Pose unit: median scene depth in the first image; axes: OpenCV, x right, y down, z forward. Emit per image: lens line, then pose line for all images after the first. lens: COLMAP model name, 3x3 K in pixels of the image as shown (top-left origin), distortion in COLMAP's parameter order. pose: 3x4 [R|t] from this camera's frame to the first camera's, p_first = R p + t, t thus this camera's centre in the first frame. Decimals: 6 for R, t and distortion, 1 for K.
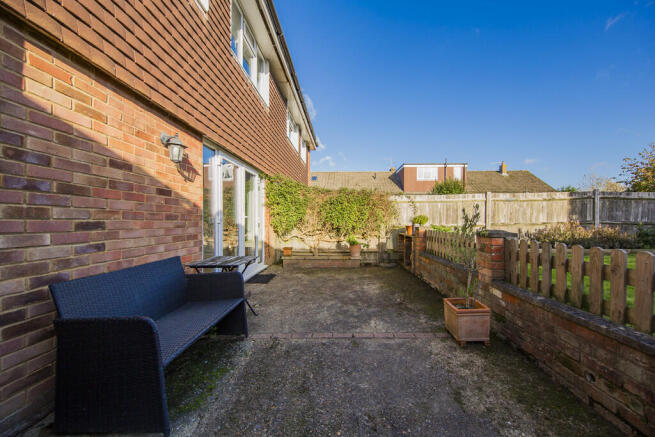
lens RADIAL K [[230.2, 0, 329.5], [0, 230.2, 221.4], [0, 0, 1]] dist [-0.000578, -0.000023]
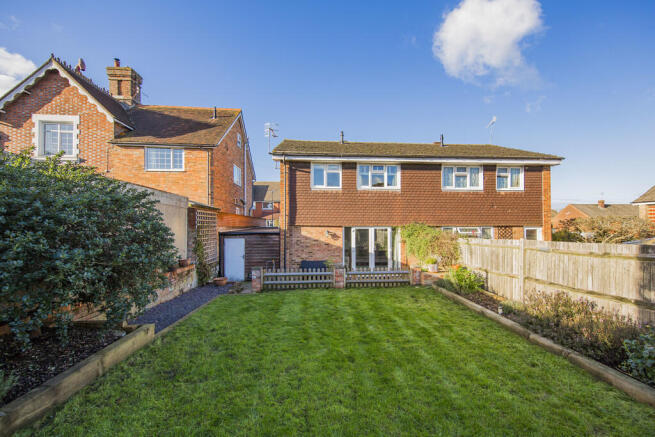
lens RADIAL K [[263.4, 0, 332.3], [0, 263.4, 227.3], [0, 0, 1]] dist [-0.001366, 0.000024]
pose [[0.109970, 0.000073, -0.993935, 1.566228], [0.002397, 0.999997, 0.000338, -0.169924], [0.993932, -0.002420, 0.109970, 0.222078]]
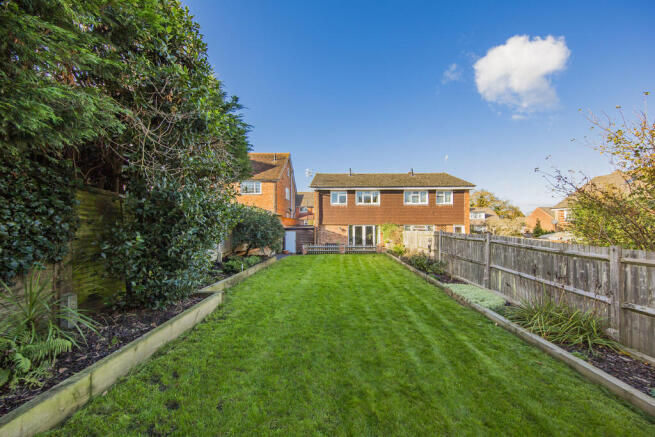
lens RADIAL K [[230.2, 0, 327.9], [0, 230.2, 222.1], [0, 0, 1]] dist [-0.000578, -0.000023]
pose [[-0.007807, -0.011428, -0.999904, 2.695995], [0.001473, 0.999933, -0.011440, -0.178089], [0.999968, -0.001562, -0.007790, 0.264723]]
